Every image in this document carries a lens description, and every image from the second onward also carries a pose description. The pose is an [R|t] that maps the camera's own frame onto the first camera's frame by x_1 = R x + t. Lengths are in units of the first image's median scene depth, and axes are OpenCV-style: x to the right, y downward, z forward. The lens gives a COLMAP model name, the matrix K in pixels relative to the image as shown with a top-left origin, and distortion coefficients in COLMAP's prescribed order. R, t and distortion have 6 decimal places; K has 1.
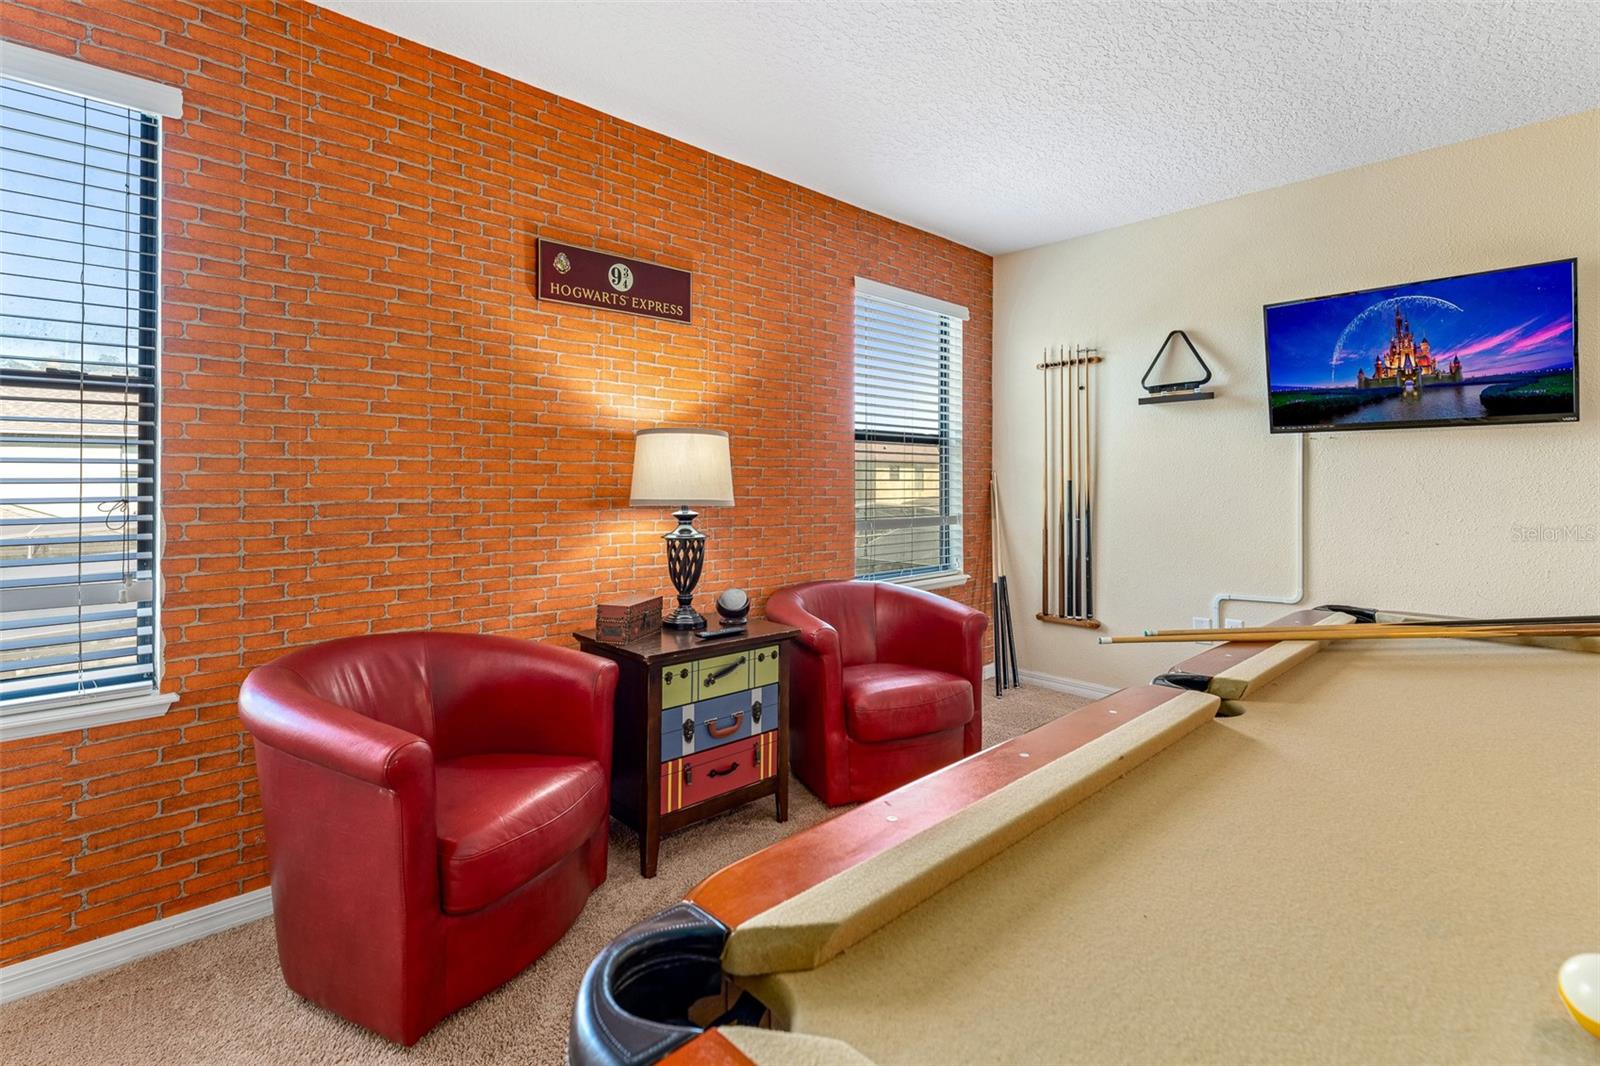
lens RADIAL K [[725.3, 0, 817.7], [0, 725.3, 481.8], [0, 0, 1]] dist [-0.020359, -0.003941]
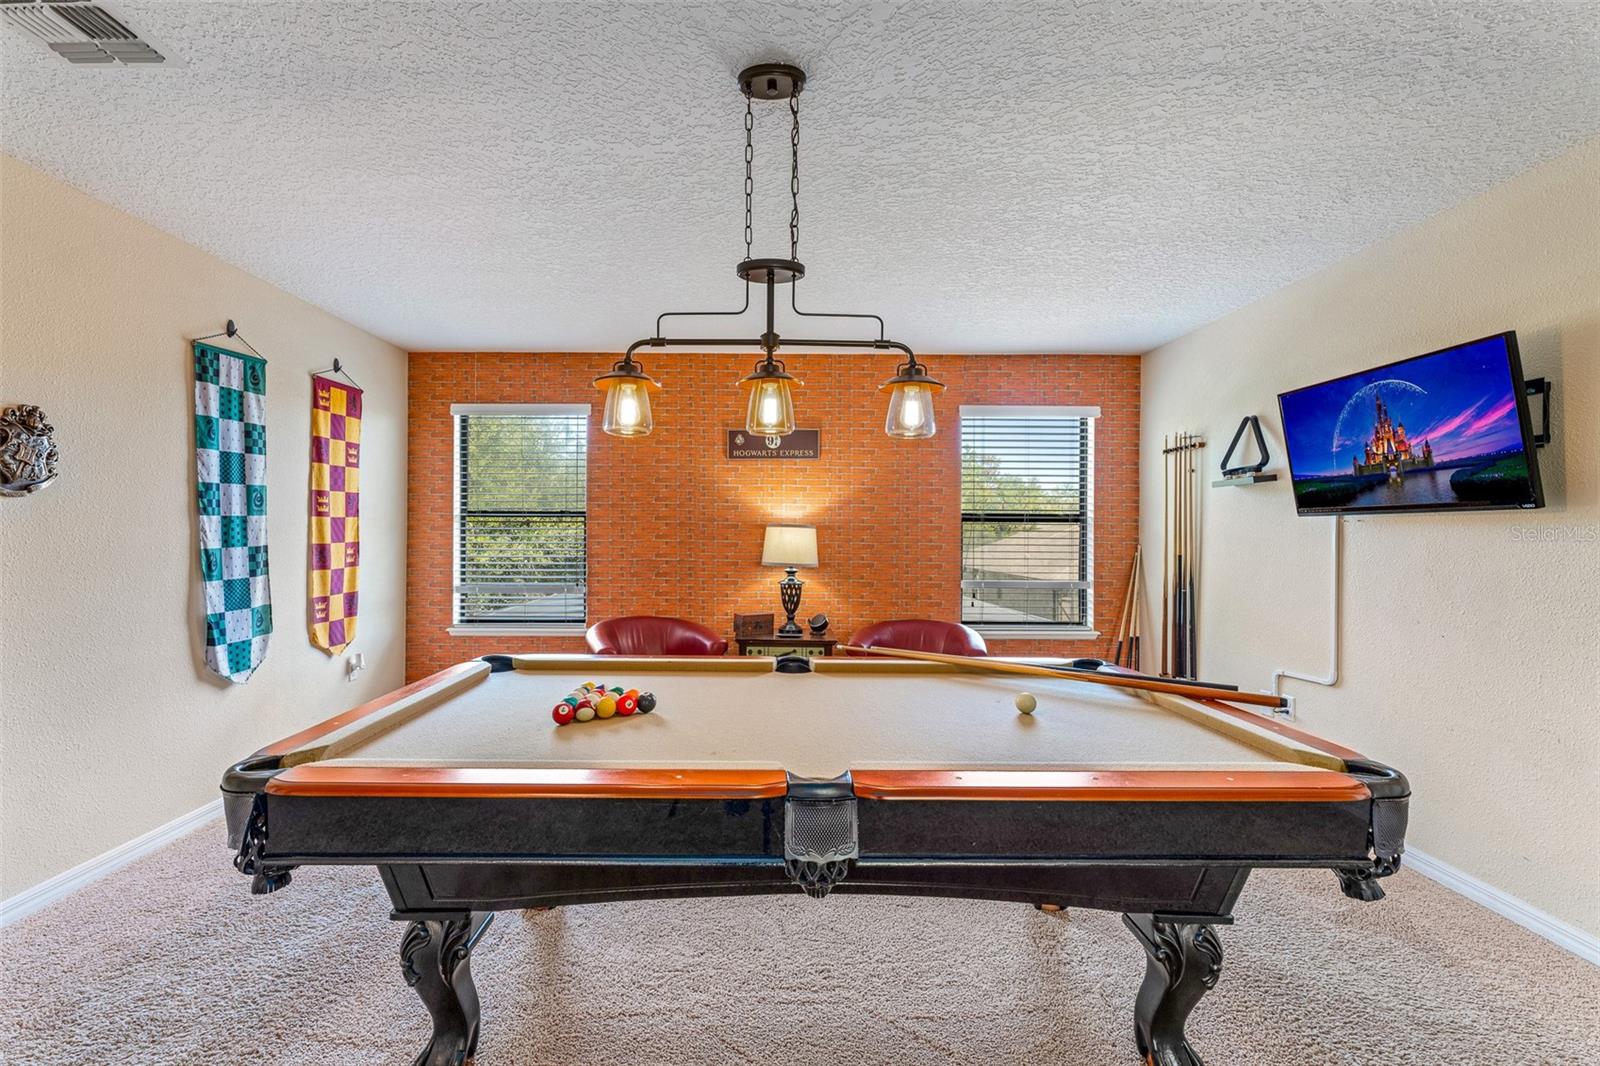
lens RADIAL K [[654.2, 0, 785.8], [0, 654.2, 536.9], [0, 0, 1]] dist [0.003232, 0.000234]
pose [[0.749096, 0.009533, -0.662392, 0.828539], [-0.007314, 0.999955, 0.006120, -0.045907], [0.662421, 0.000260, 0.749132, -0.223324]]
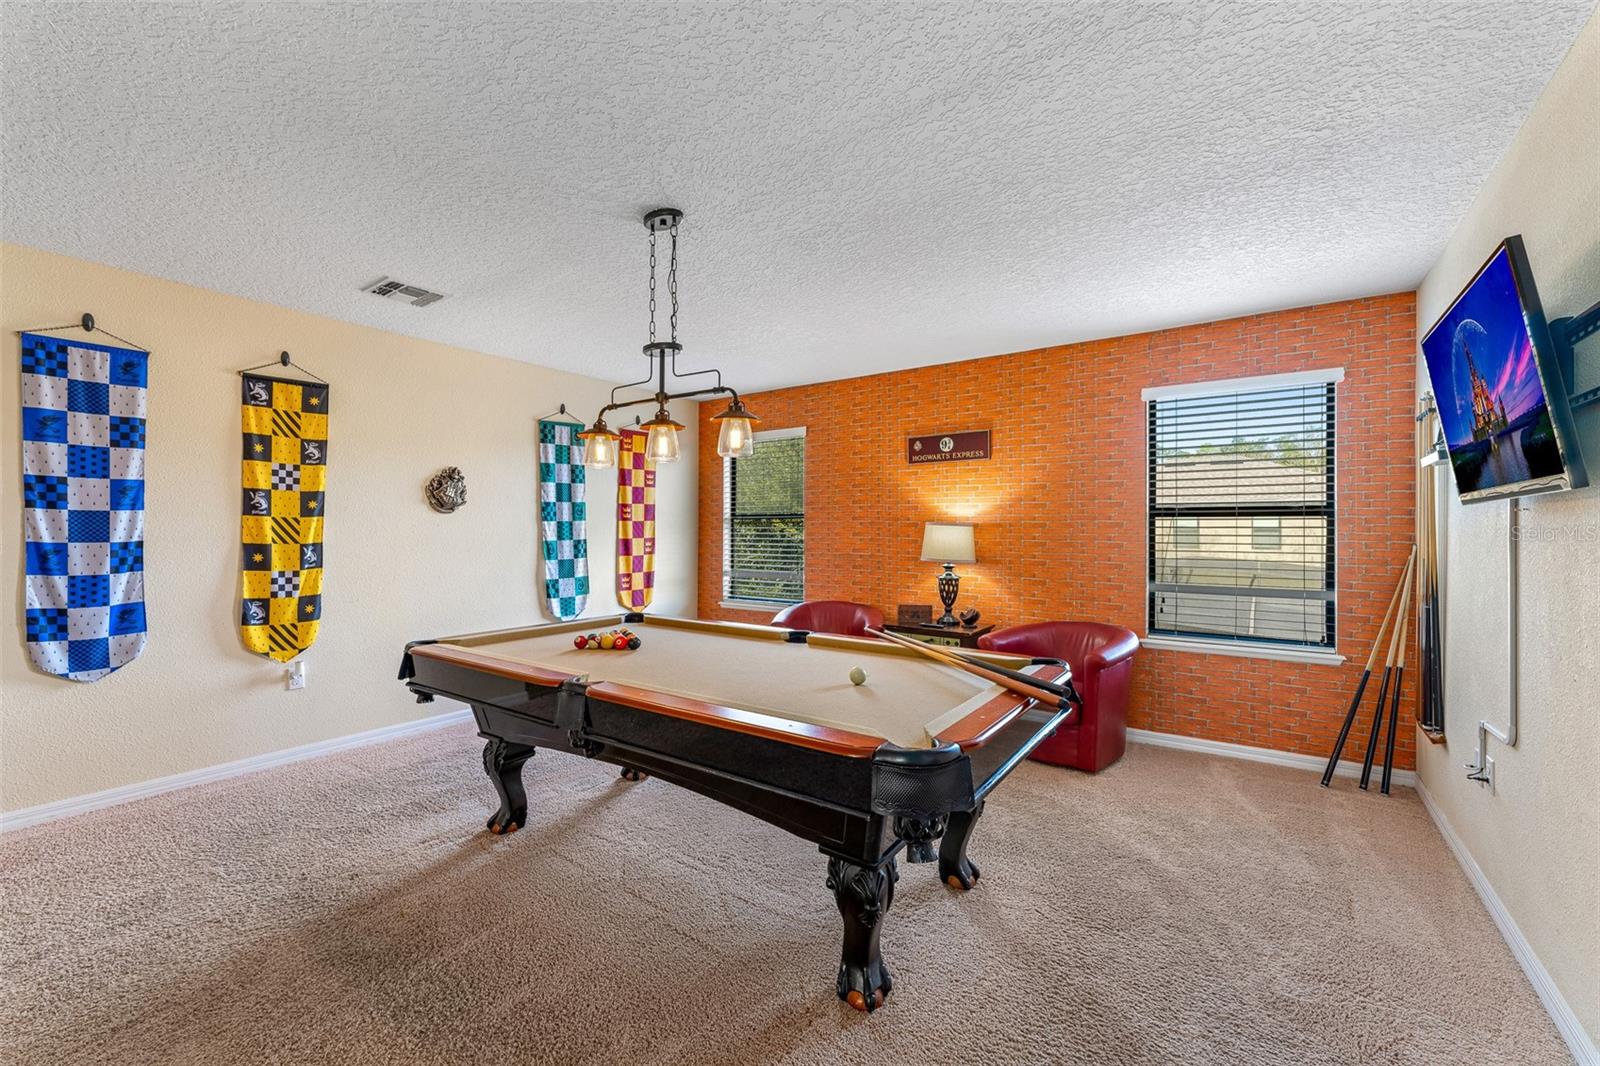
lens RADIAL K [[654.2, 0, 818.1], [0, 654.2, 533.0], [0, 0, 1]] dist [0.003232, 0.000234]
pose [[0.239052, 0.005516, -0.970991, 1.328229], [-0.003648, 0.999982, 0.004783, -0.046329], [0.971000, 0.002399, 0.239068, 0.222876]]
